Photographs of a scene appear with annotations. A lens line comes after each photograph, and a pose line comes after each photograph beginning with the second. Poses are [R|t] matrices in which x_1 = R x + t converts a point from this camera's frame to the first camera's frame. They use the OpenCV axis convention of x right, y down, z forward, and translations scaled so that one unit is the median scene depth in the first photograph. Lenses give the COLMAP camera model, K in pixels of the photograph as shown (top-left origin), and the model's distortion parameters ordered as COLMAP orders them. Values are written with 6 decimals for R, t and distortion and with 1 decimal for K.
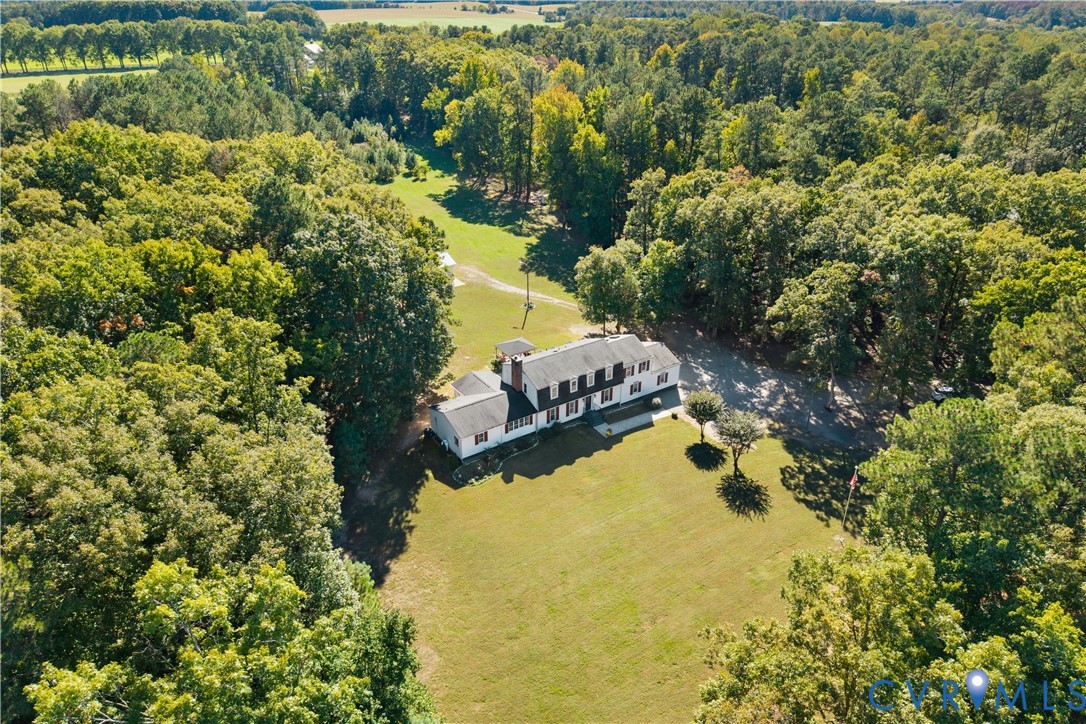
lens RADIAL K [[731.6, 0, 542.1], [0, 731.6, 311.2], [0, 0, 1]] dist [0.064420, -0.096244]
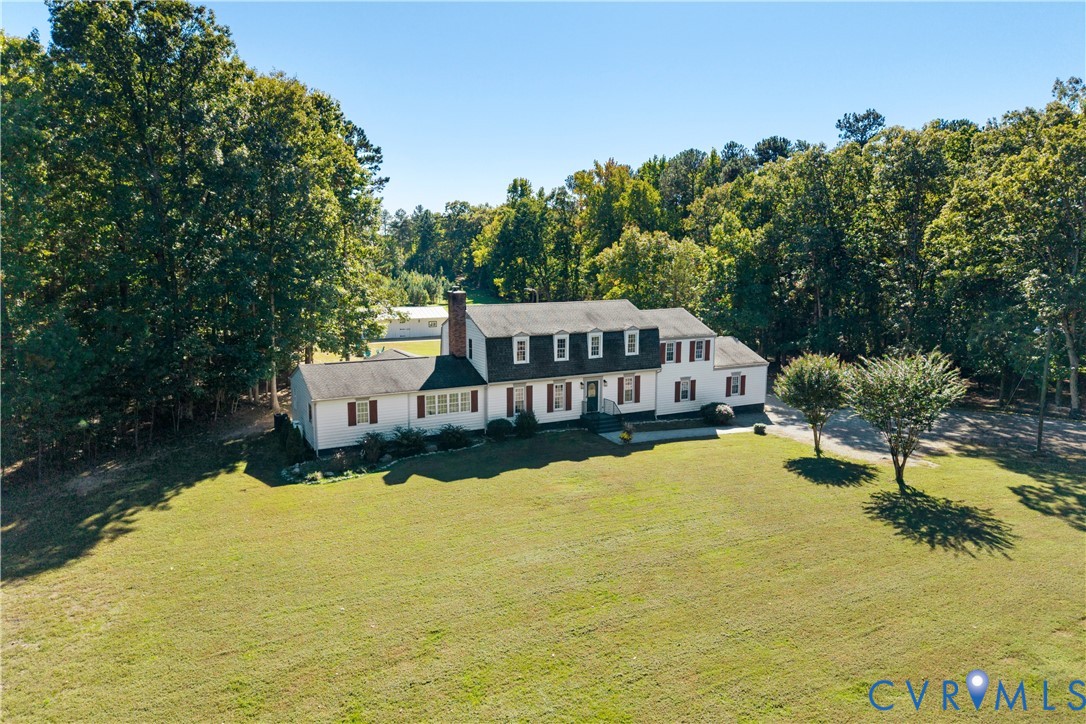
lens RADIAL K [[719.1, 0, 540.3], [0, 719.1, 337.5], [0, 0, 1]] dist [0.014897, -0.028825]
pose [[0.992699, 0.011003, -0.120112, 0.091984], [-0.046129, 0.954760, -0.293778, 0.252189], [0.111446, 0.297174, 0.948297, 0.507154]]
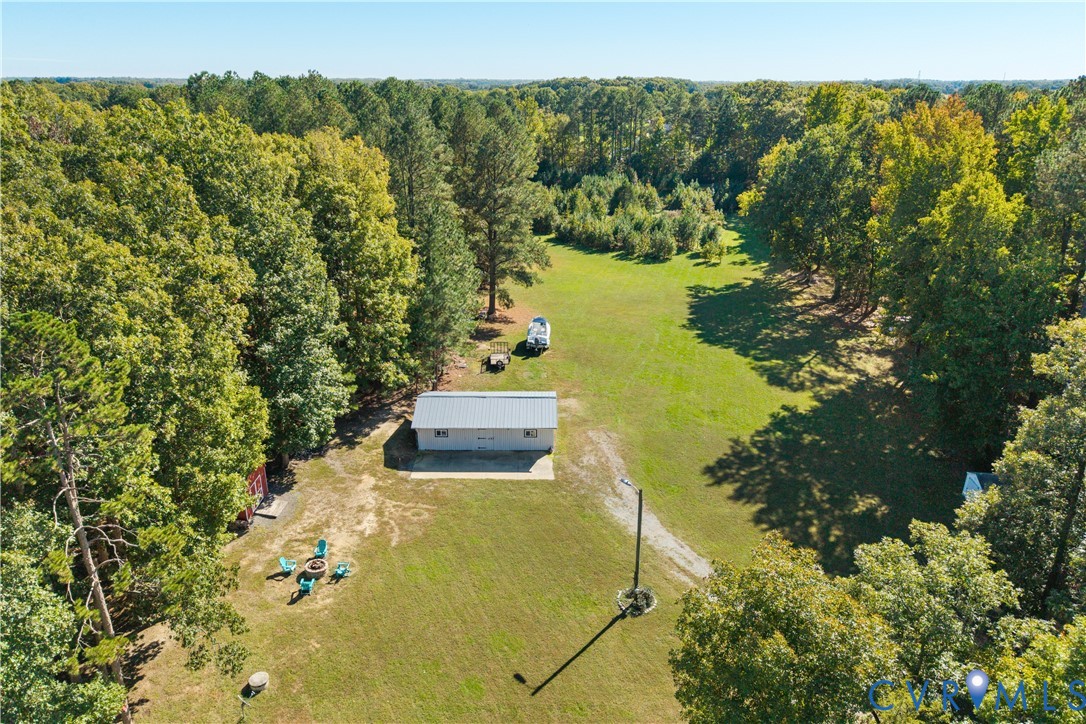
lens RADIAL K [[719.1, 0, 540.3], [0, 719.1, 337.5], [0, 0, 1]] dist [0.014897, -0.028825]
pose [[0.822187, 0.182924, -0.539025, 0.171905], [-0.228532, 0.973365, -0.018262, -0.167294], [0.521327, 0.138200, 0.842092, 0.943856]]
